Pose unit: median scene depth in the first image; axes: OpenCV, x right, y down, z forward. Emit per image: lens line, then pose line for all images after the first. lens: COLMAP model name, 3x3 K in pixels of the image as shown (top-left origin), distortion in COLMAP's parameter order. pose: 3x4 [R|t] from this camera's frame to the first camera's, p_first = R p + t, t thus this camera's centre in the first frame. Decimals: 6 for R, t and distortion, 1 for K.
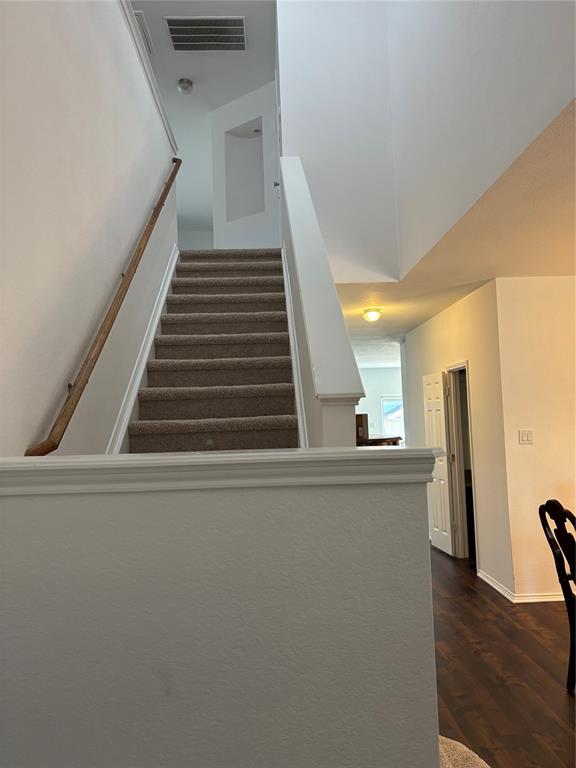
lens RADIAL K [[577.7, 0, 289.2], [0, 577.7, 382.8], [0, 0, 1]] dist [0.030515, -0.039601]
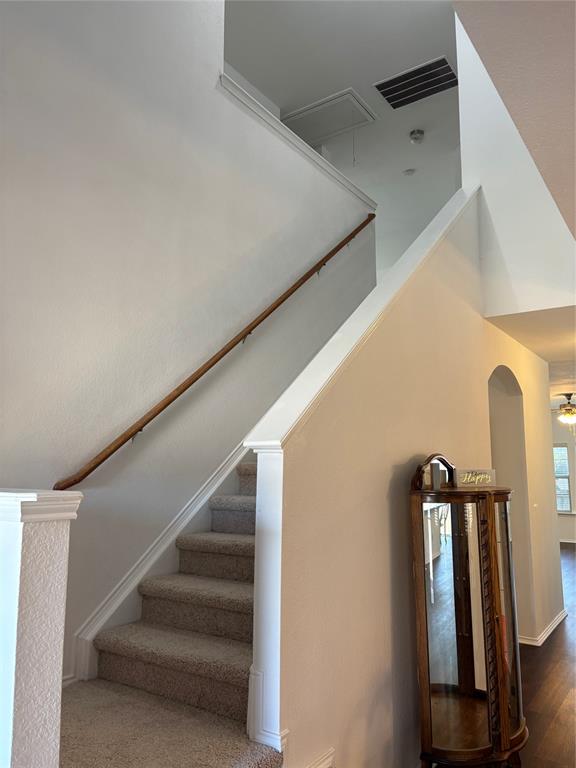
lens RADIAL K [[577.7, 0, 287.9], [0, 577.7, 383.4], [0, 0, 1]] dist [0.030515, -0.039601]
pose [[0.804527, -0.059786, -0.590899, 0.243996], [0.017632, 0.996886, -0.076857, -0.002080], [0.593654, 0.051415, 0.803076, 0.071998]]
